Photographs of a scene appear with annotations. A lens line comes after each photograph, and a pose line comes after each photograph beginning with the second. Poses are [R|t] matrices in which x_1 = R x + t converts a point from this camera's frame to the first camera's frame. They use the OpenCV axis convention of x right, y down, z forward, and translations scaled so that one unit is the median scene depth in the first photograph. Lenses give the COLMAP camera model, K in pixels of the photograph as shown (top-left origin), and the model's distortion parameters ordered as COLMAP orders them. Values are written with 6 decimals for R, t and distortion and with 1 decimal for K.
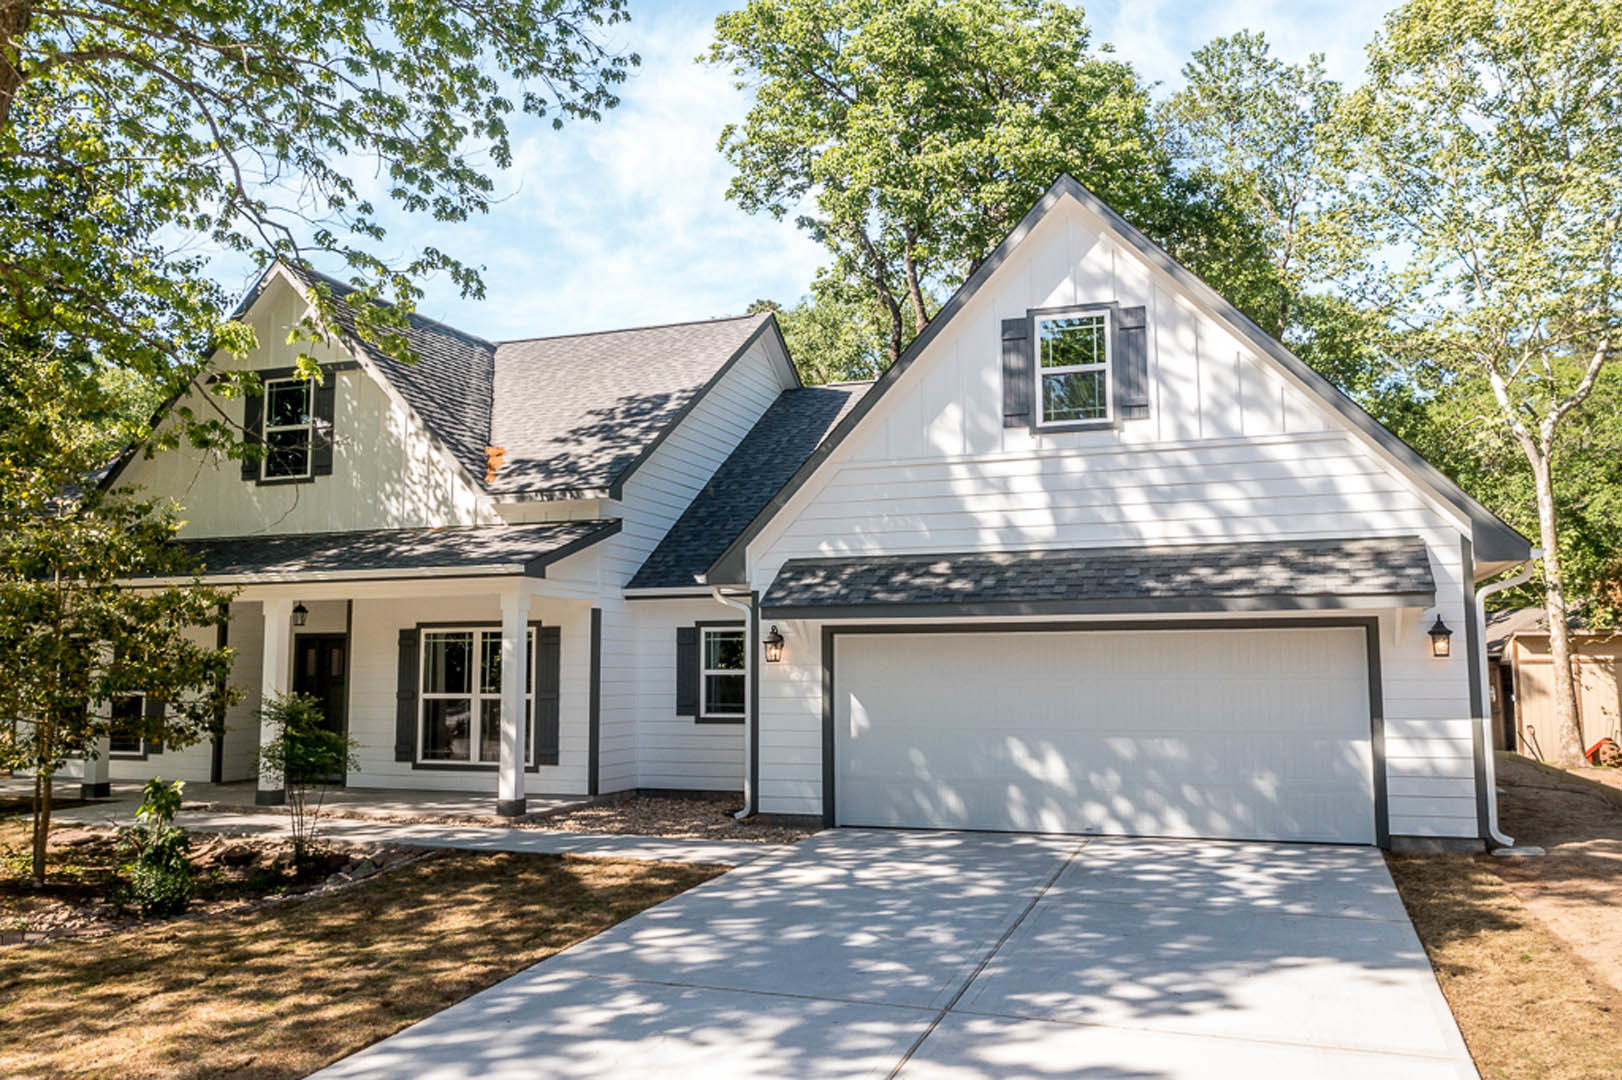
lens RADIAL K [[1223.9, 0, 811.0], [0, 1223.9, 540.0], [0, 0, 1]] dist [-0.002022, 0.003936]
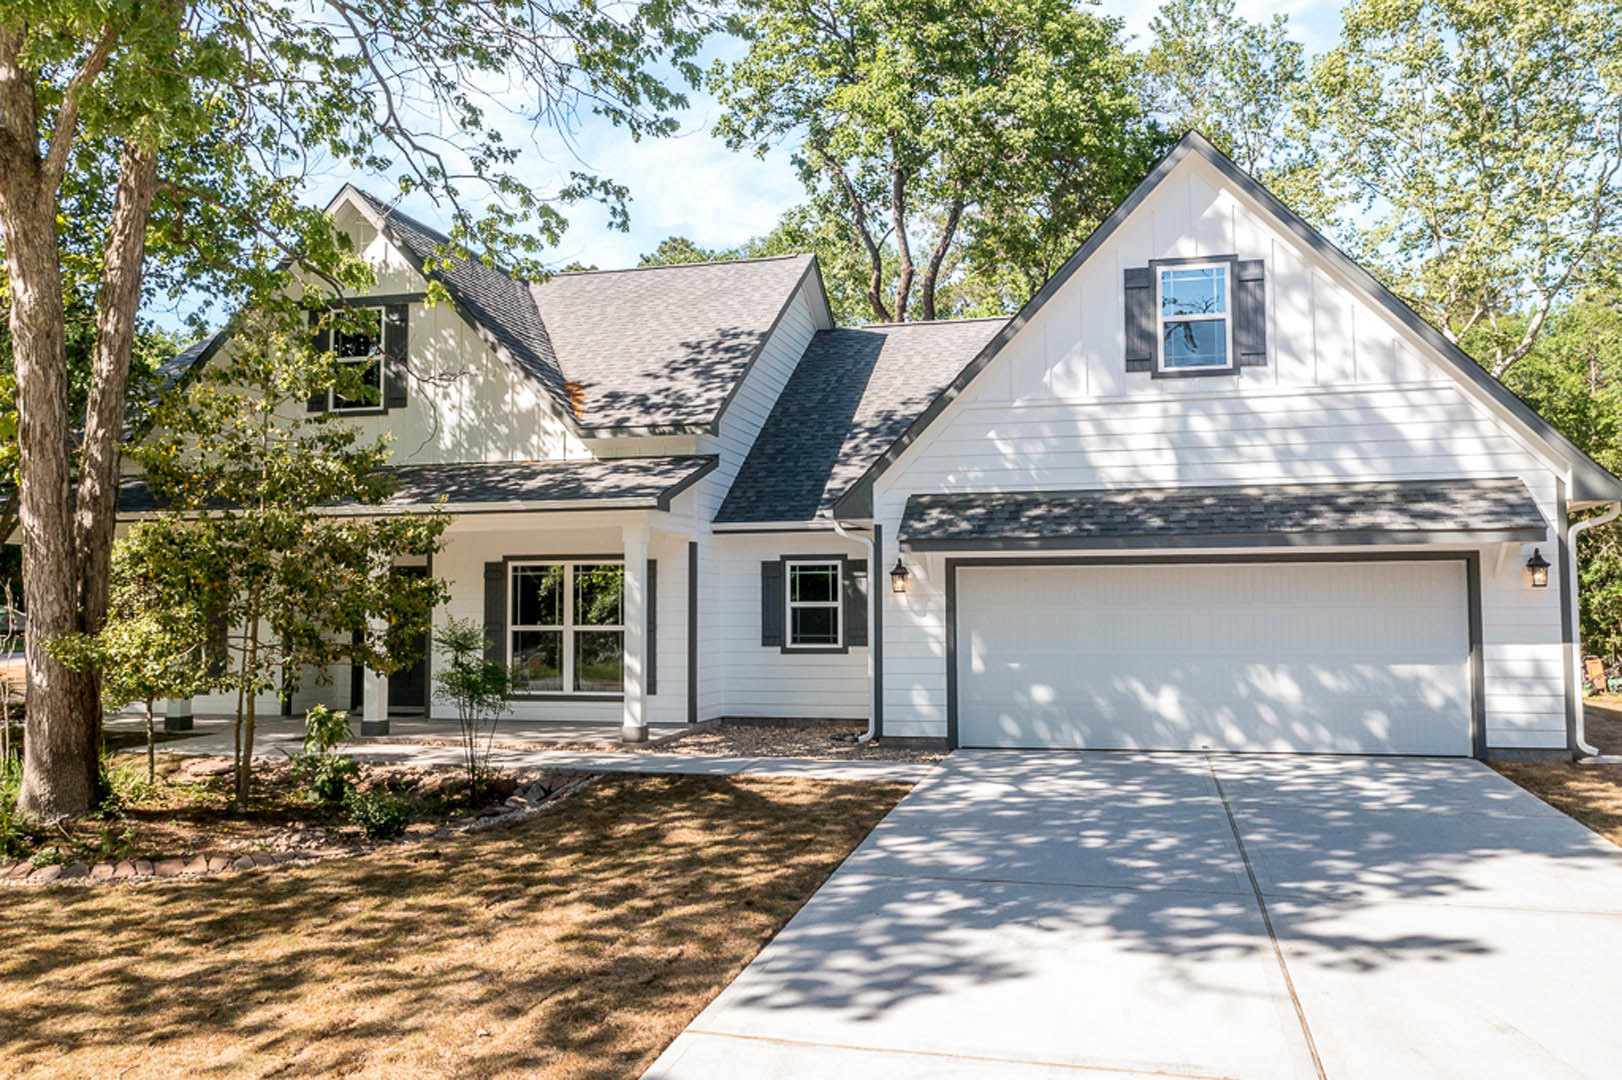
lens RADIAL K [[1220.1, 0, 811.0], [0, 1220.1, 540.0], [0, 0, 1]] dist [0.005117, 0.001899]
pose [[0.995085, 0.004896, 0.098901, -0.180450], [-0.009604, 0.998840, 0.047181, 0.005205], [-0.098556, -0.047899, 0.993978, -0.023556]]
